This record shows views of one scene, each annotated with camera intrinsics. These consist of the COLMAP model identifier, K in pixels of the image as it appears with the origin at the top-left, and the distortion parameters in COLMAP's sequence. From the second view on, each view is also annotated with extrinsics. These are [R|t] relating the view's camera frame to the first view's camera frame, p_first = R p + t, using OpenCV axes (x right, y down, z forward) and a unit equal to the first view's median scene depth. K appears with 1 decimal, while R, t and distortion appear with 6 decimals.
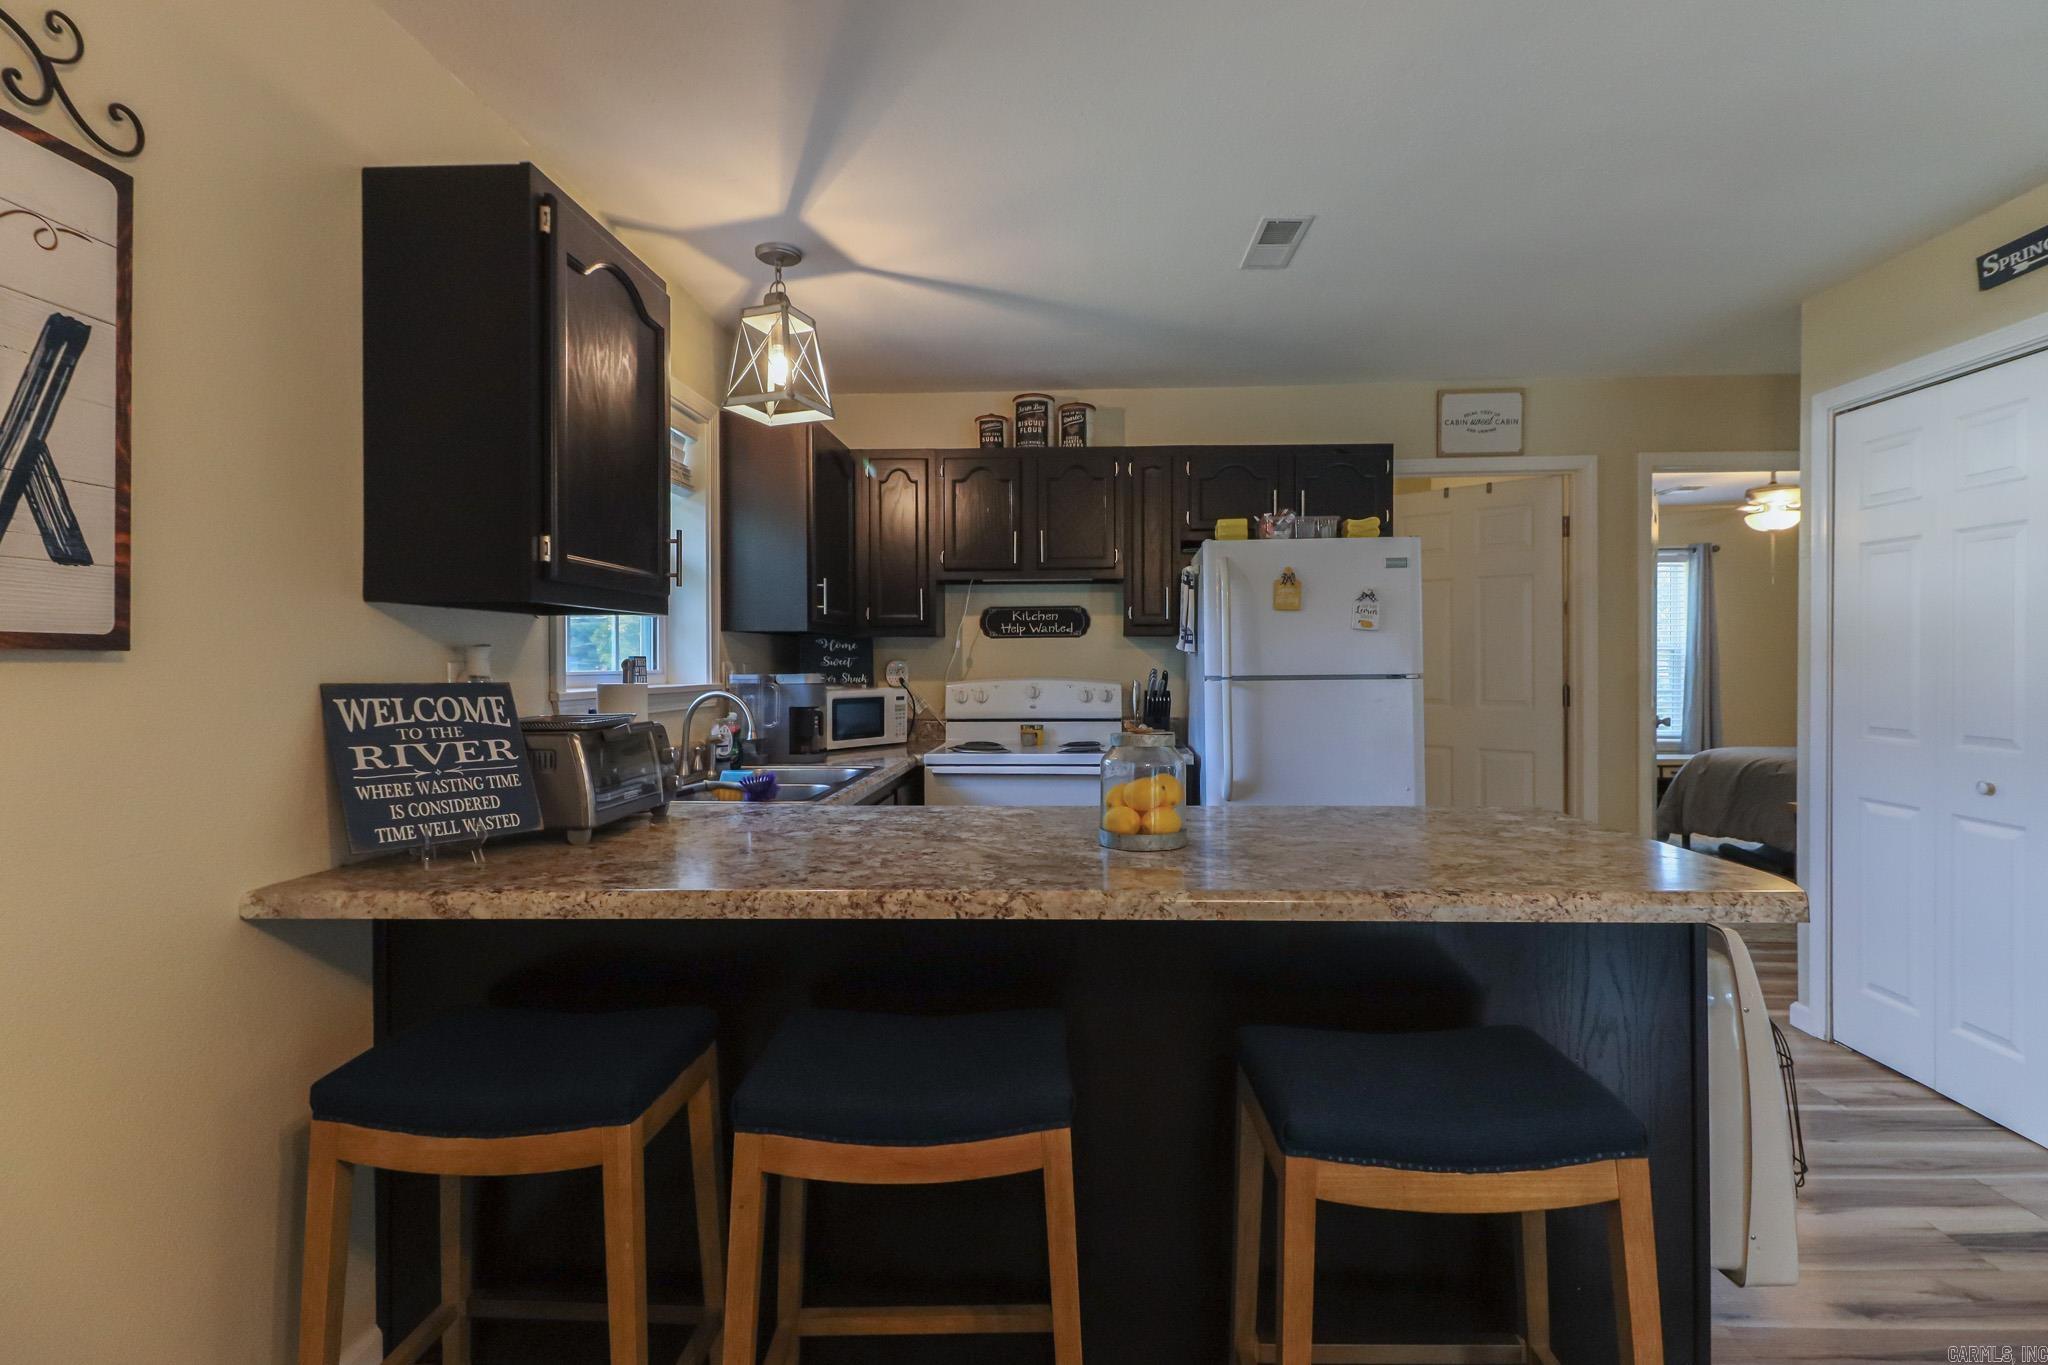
lens RADIAL K [[965.2, 0, 1024.0], [0, 965.2, 682.5], [0, 0, 1]] dist [-0.002070, -0.000453]
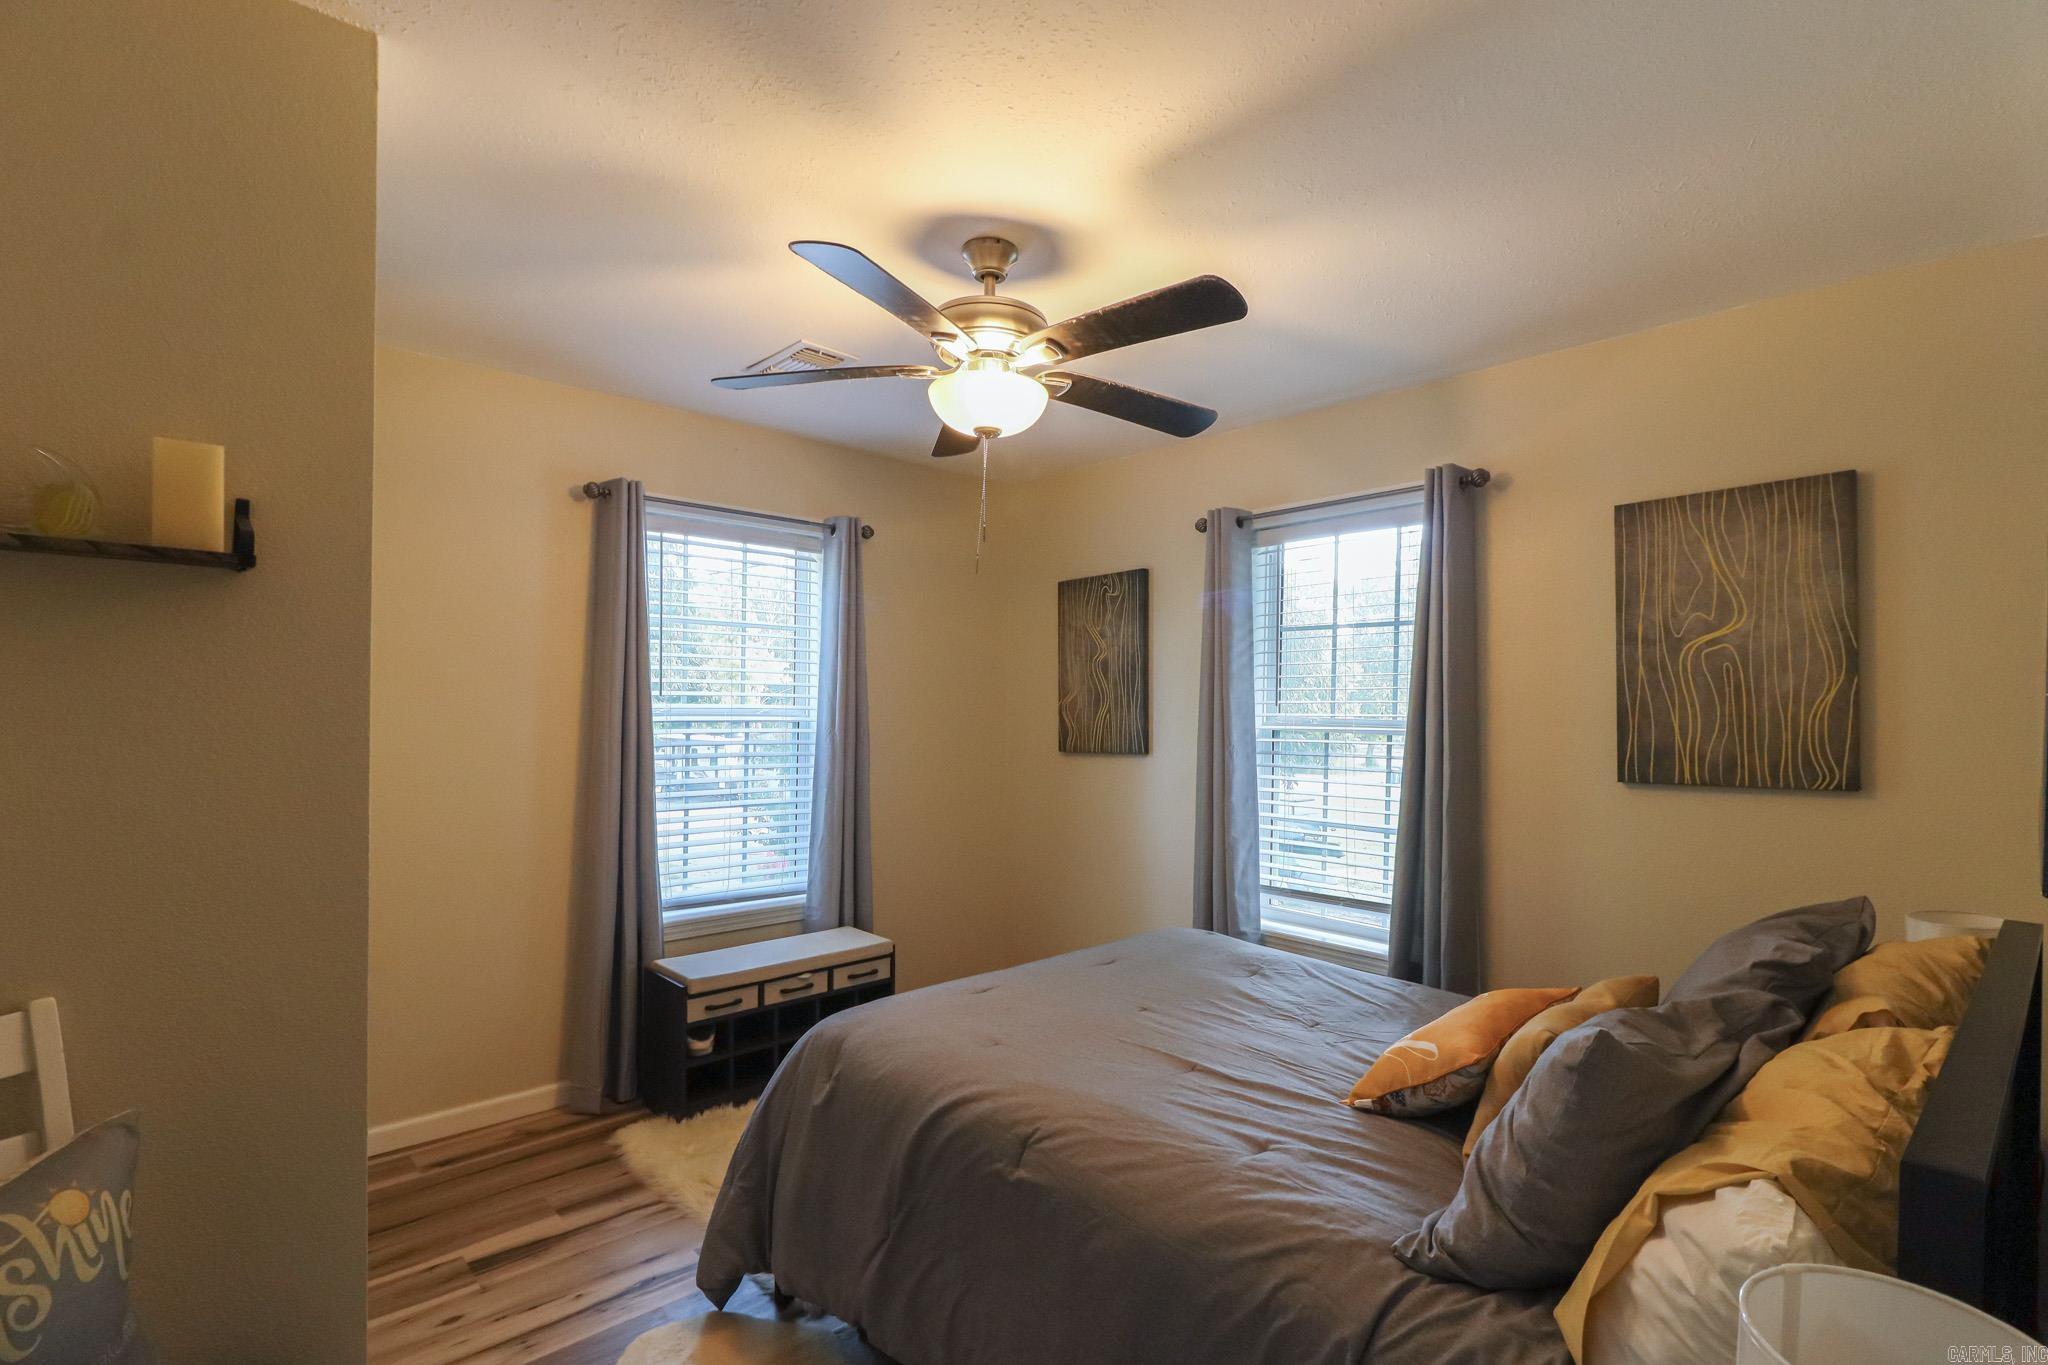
lens RADIAL K [[965.2, 0, 1024.0], [0, 965.2, 682.5], [0, 0, 1]] dist [-0.002070, -0.000453]
pose [[0.709397, 0.034949, 0.703942, 1.340940], [-0.006835, 0.999064, -0.042714, -0.114292], [-0.704776, 0.025489, 0.708972, 1.856720]]
